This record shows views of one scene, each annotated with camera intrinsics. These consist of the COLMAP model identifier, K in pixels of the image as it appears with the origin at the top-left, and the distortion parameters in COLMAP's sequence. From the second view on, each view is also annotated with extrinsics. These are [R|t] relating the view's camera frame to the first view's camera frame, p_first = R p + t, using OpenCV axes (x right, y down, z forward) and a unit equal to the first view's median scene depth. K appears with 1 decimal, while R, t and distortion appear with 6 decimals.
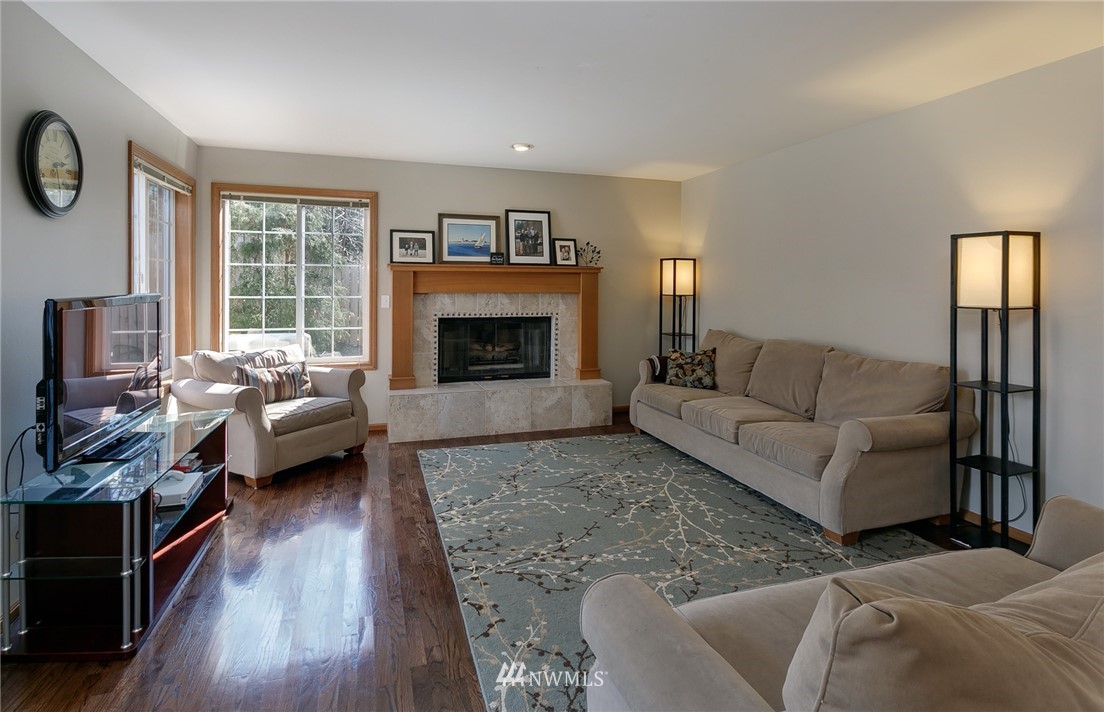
lens RADIAL K [[558.9, 0, 550.0], [0, 558.9, 286.6], [0, 0, 1]] dist [-0.002938, 0.001252]
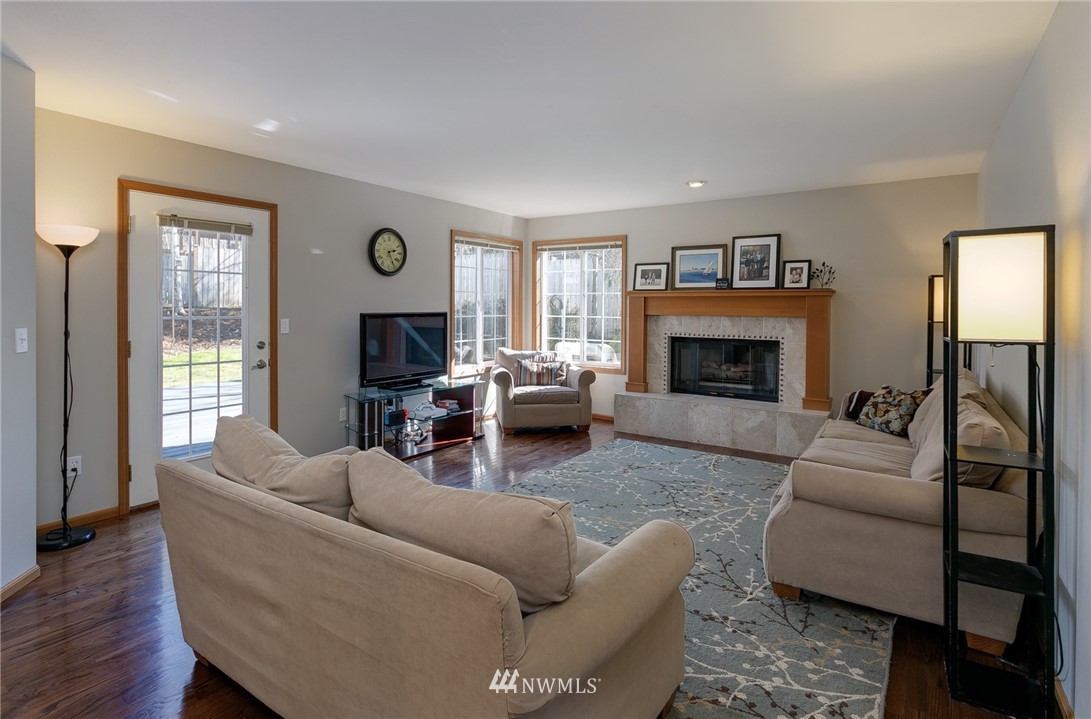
lens RADIAL K [[540.9, 0, 527.3], [0, 540.9, 307.8], [0, 0, 1]] dist [-0.001894, 0.001232]
pose [[0.602317, 0.001618, -0.798255, 0.523076], [-0.006033, 0.999979, -0.002525, 0.000874], [0.798234, 0.006337, 0.602314, 0.077108]]
